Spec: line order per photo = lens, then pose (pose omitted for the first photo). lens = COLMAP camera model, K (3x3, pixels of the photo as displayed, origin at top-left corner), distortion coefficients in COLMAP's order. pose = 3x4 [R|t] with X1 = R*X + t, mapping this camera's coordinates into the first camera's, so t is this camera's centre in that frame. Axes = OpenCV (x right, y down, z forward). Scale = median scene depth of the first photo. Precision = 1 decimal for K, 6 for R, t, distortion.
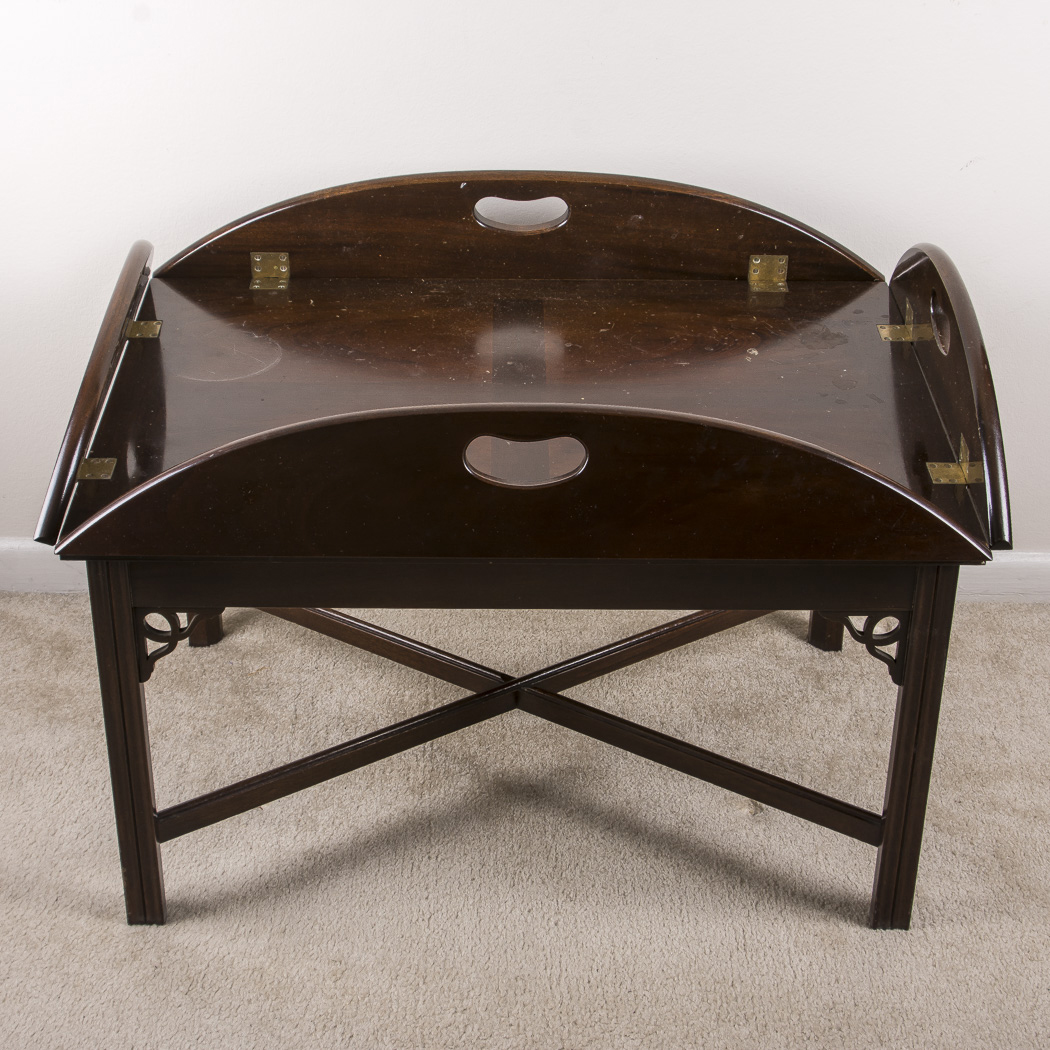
lens RADIAL K [[2124.0, 0, 487.9], [0, 2124.0, 453.2], [0, 0, 1]] dist [-0.129990, 0.000000]
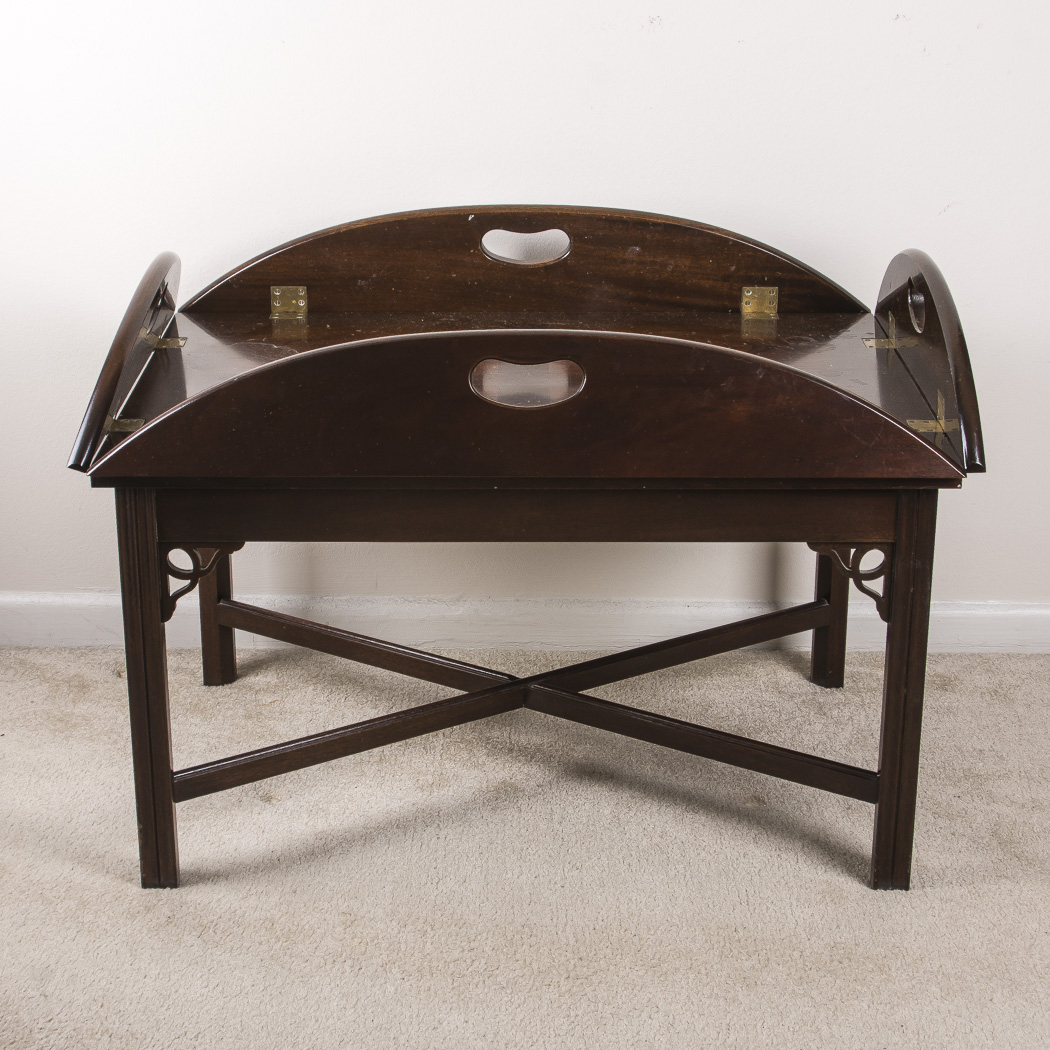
lens RADIAL K [[2239.3, 0, 500.8], [0, 2239.3, 444.0], [0, 0, 1]] dist [-0.173592, 0.000000]
pose [[0.999992, -0.002956, -0.002600, 0.006201], [0.002422, 0.982587, -0.185789, 0.216351], [0.003104, 0.185781, 0.982586, -0.095104]]
